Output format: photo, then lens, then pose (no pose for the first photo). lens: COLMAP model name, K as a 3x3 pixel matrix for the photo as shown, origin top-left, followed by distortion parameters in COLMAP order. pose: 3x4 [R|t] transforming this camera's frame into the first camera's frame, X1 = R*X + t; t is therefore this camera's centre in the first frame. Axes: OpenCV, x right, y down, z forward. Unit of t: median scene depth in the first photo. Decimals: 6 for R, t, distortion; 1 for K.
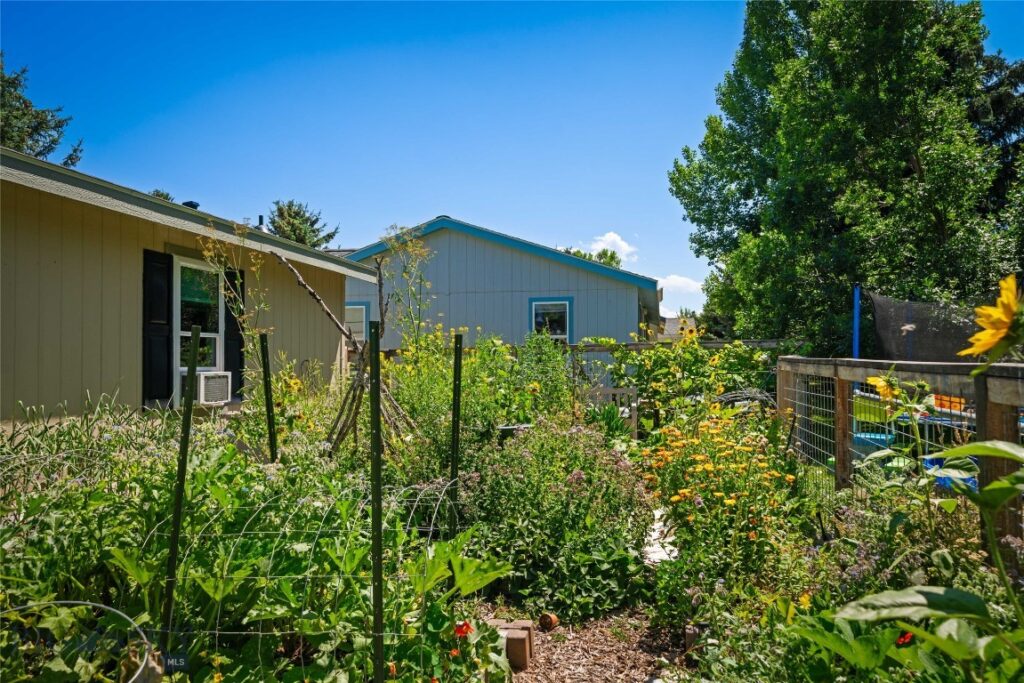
lens RADIAL K [[700.3, 0, 512.0], [0, 700.3, 341.5], [0, 0, 1]] dist [-0.084711, 0.000072]
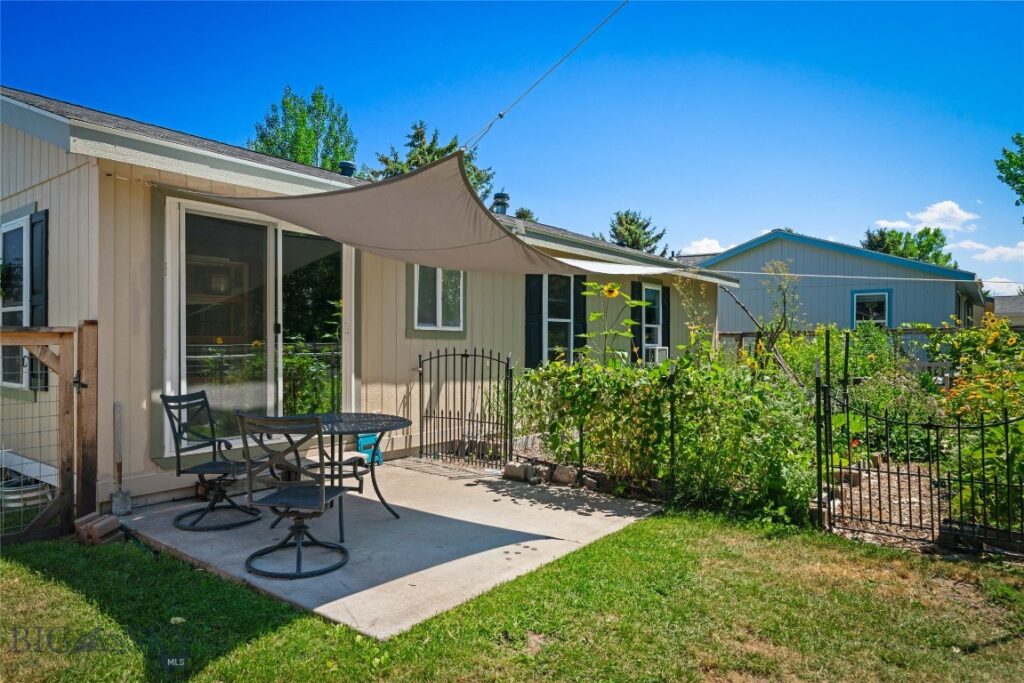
lens RADIAL K [[634.4, 0, 512.0], [0, 634.4, 341.5], [0, 0, 1]] dist [-0.002257, -0.000097]
pose [[0.902427, 0.005268, -0.430811, -0.042859], [0.008521, 0.999511, 0.030072, -0.012714], [0.430759, -0.030808, 0.901941, -0.362441]]
